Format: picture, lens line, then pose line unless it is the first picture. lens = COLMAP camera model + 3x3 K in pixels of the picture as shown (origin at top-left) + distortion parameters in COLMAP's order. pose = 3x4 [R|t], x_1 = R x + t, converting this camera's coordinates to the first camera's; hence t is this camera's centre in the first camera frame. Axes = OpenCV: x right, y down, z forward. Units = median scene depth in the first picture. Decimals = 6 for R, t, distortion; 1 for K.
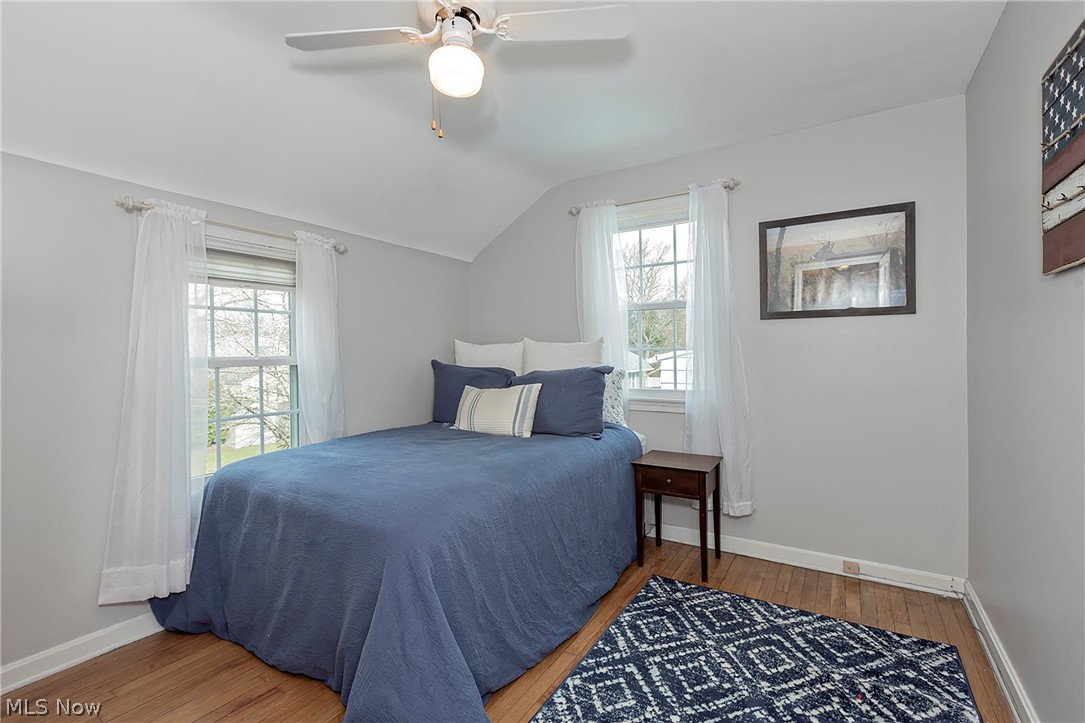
lens RADIAL K [[495.6, 0, 537.3], [0, 495.6, 358.2], [0, 0, 1]] dist [-0.000233, 0.000069]
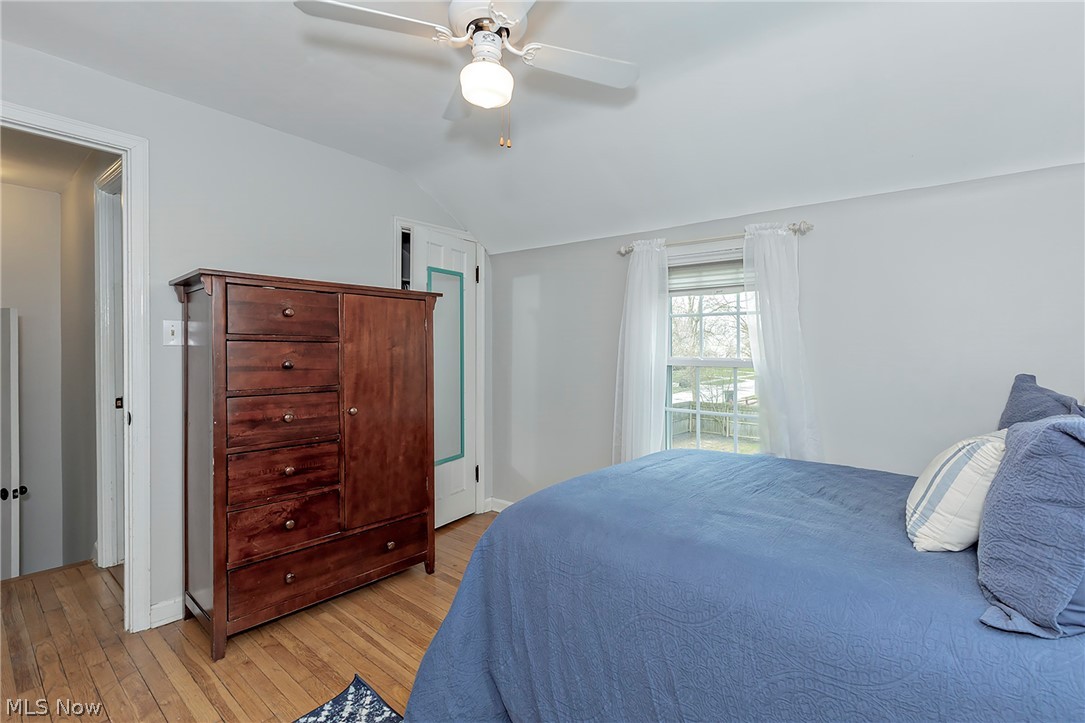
lens RADIAL K [[495.6, 0, 537.3], [0, 495.6, 358.2], [0, 0, 1]] dist [-0.000233, 0.000069]
pose [[-0.146130, 0.024510, -0.988962, 0.501008], [-0.019791, 0.999421, 0.027693, -0.024111], [0.989067, 0.023620, -0.145560, 0.742454]]
